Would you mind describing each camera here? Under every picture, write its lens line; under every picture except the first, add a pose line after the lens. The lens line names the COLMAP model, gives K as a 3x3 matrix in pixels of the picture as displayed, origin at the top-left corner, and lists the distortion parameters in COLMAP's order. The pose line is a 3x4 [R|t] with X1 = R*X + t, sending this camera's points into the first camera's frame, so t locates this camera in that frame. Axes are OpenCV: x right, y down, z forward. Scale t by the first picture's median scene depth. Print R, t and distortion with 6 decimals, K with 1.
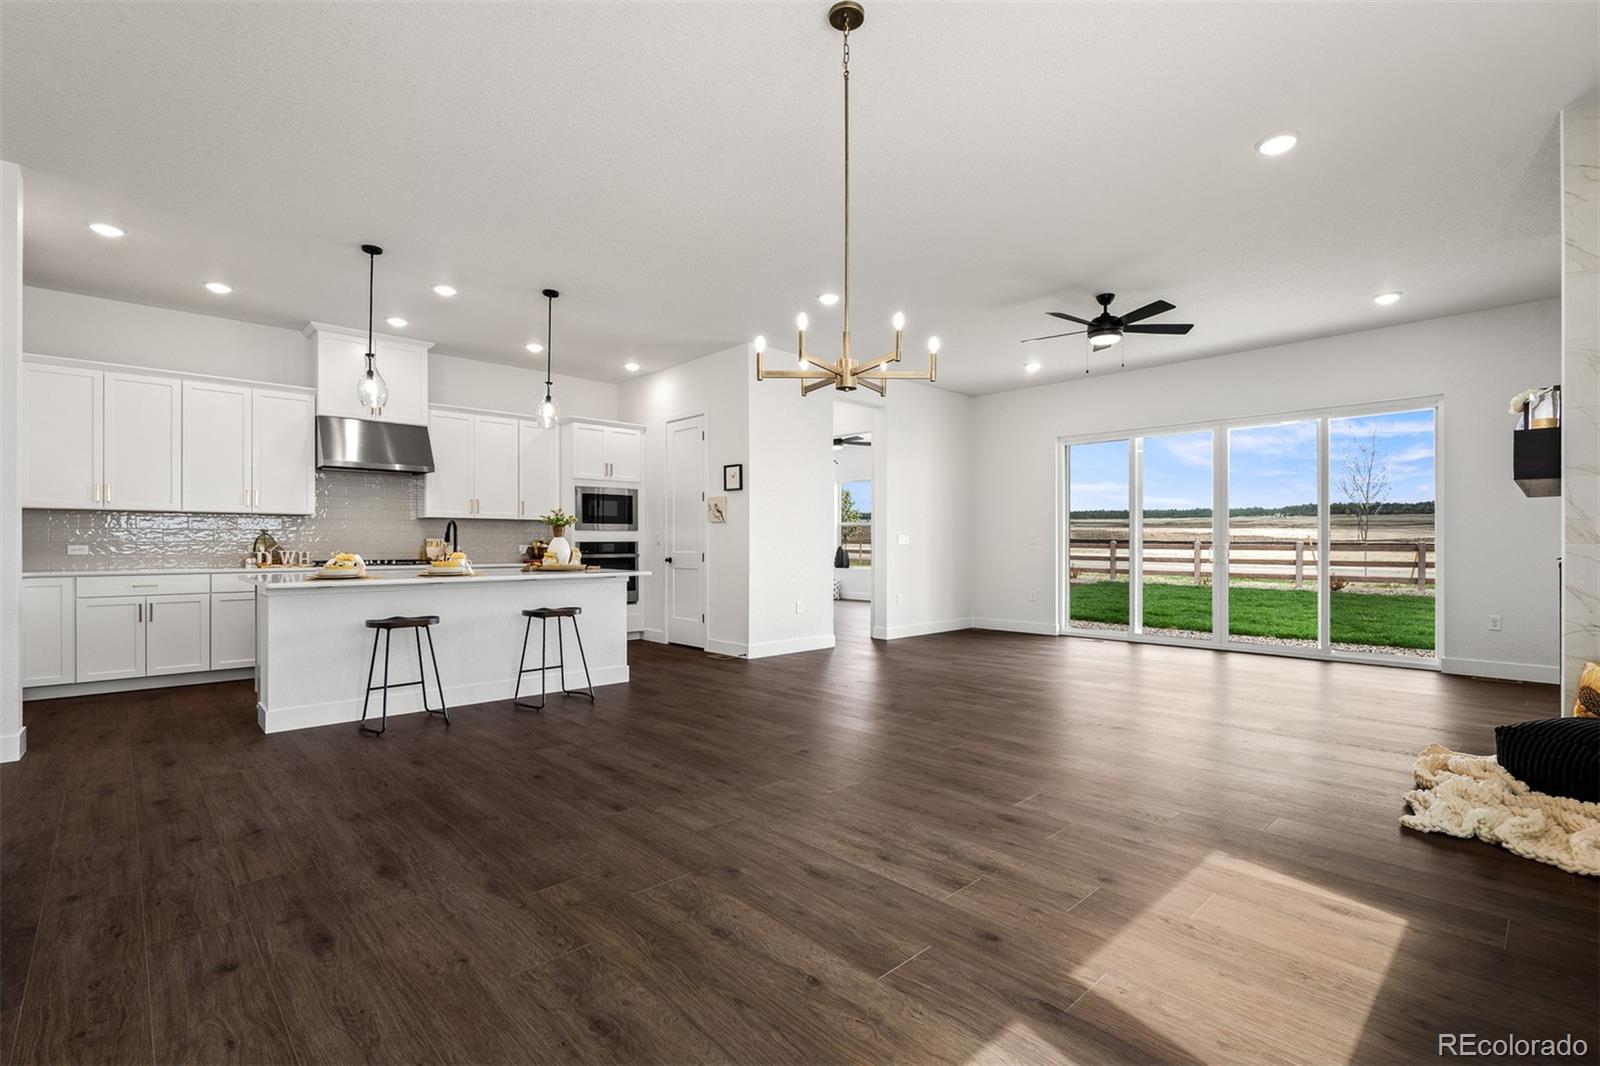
lens RADIAL K [[729.1, 0, 811.3], [0, 729.1, 570.3], [0, 0, 1]] dist [-0.012212, -0.000574]
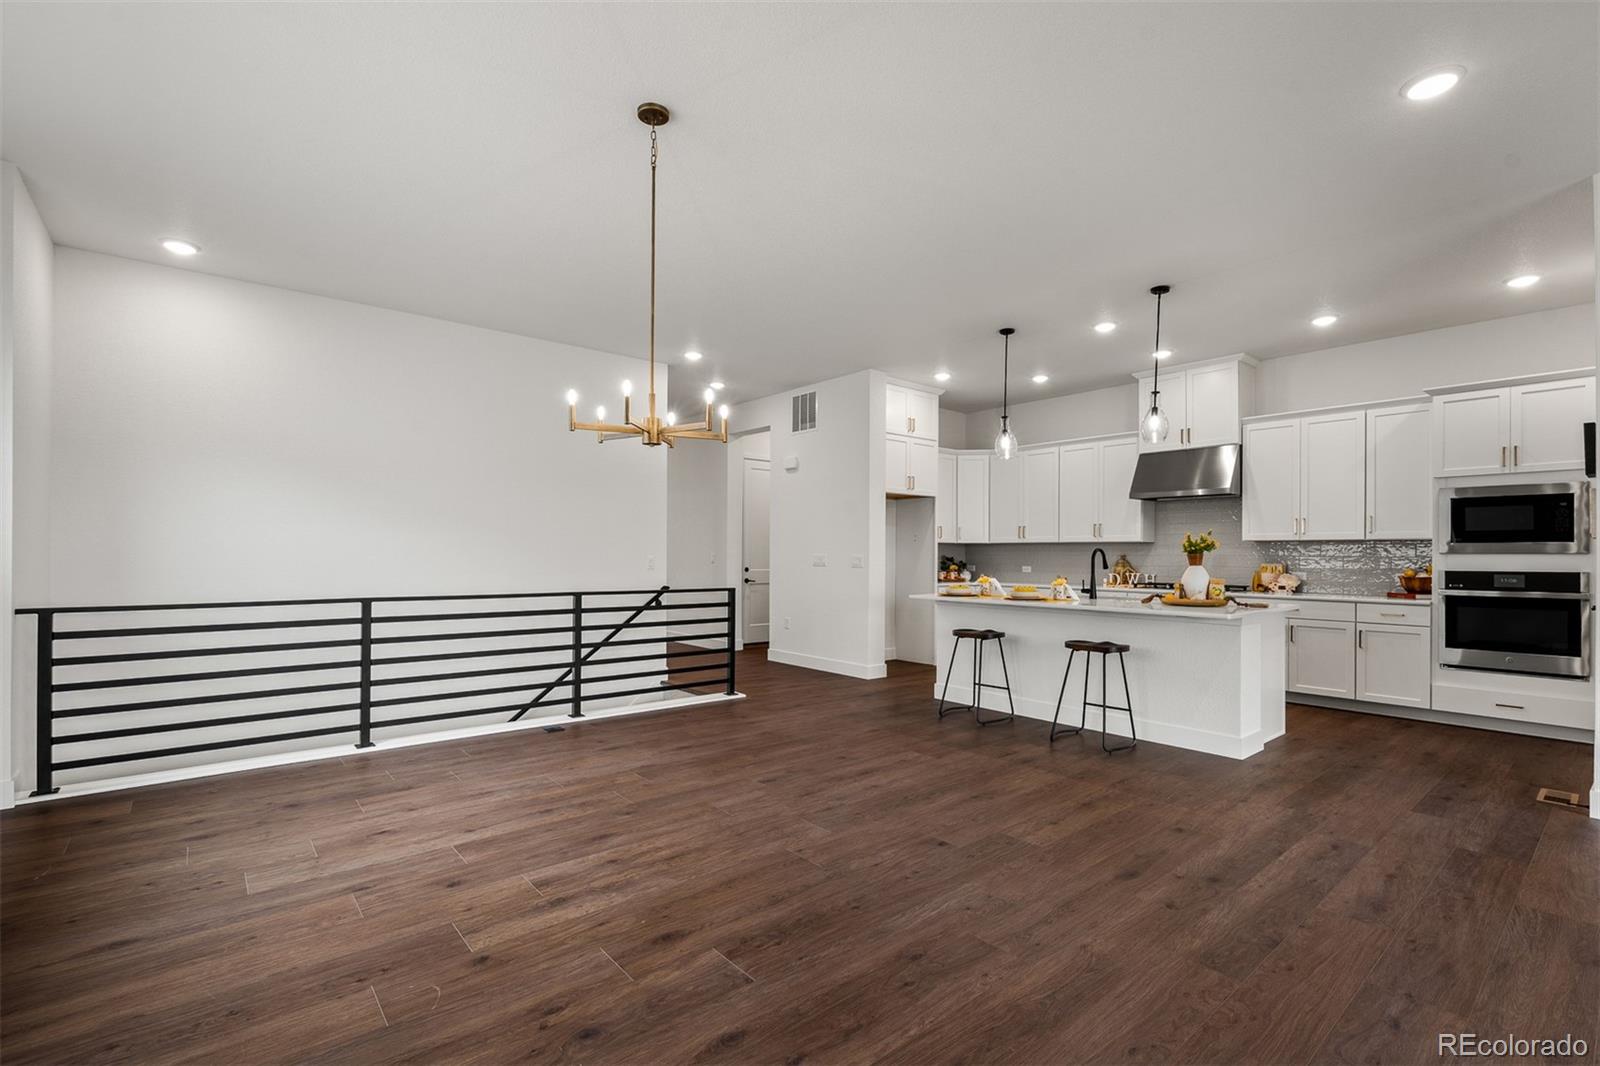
lens RADIAL K [[729.1, 0, 791.0], [0, 729.1, 557.0], [0, 0, 1]] dist [-0.012212, -0.000574]
pose [[-0.079815, 0.002268, -0.996807, 0.998016], [-0.042293, 0.999089, 0.005659, -0.074825], [0.995912, 0.042610, -0.079646, 1.124708]]
